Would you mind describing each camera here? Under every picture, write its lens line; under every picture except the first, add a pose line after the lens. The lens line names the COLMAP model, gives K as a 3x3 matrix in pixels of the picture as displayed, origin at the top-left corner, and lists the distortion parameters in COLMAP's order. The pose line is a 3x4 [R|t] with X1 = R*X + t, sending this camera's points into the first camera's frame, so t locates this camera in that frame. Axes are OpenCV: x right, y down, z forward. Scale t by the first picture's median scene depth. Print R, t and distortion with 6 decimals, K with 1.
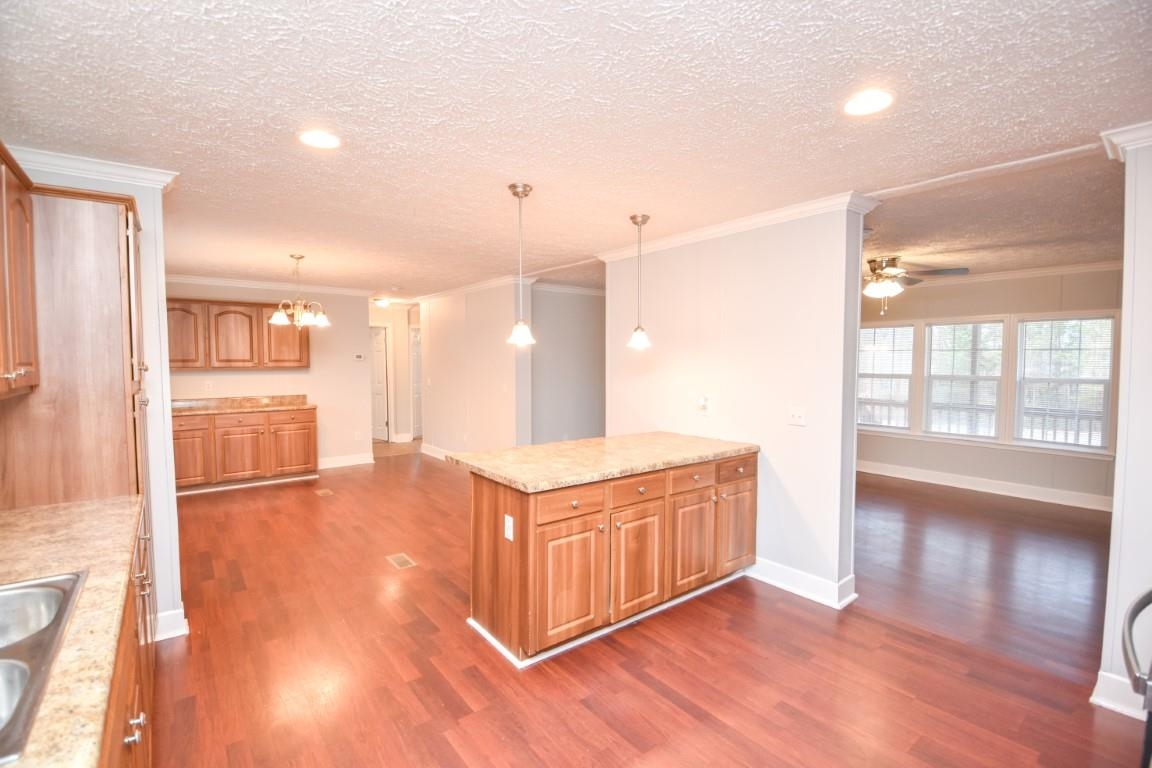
lens RADIAL K [[514.1, 0, 572.1], [0, 514.1, 383.6], [0, 0, 1]] dist [0.032097, -0.036735]
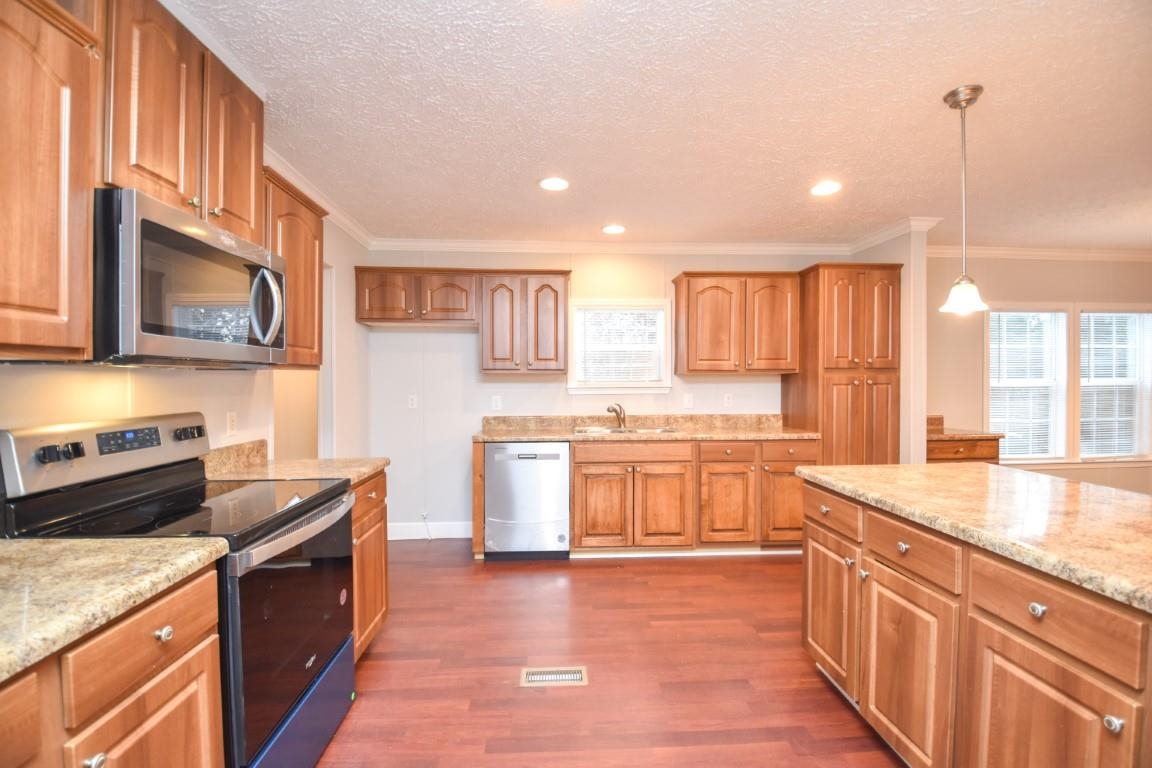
lens RADIAL K [[509.5, 0, 574.5], [0, 509.5, 385.1], [0, 0, 1]] dist [0.007949, -0.019084]
pose [[-0.570128, 0.007102, -0.821525, 0.679657], [-0.035135, 0.998837, 0.033018, 0.016339], [0.820804, 0.047689, -0.569216, 0.848904]]
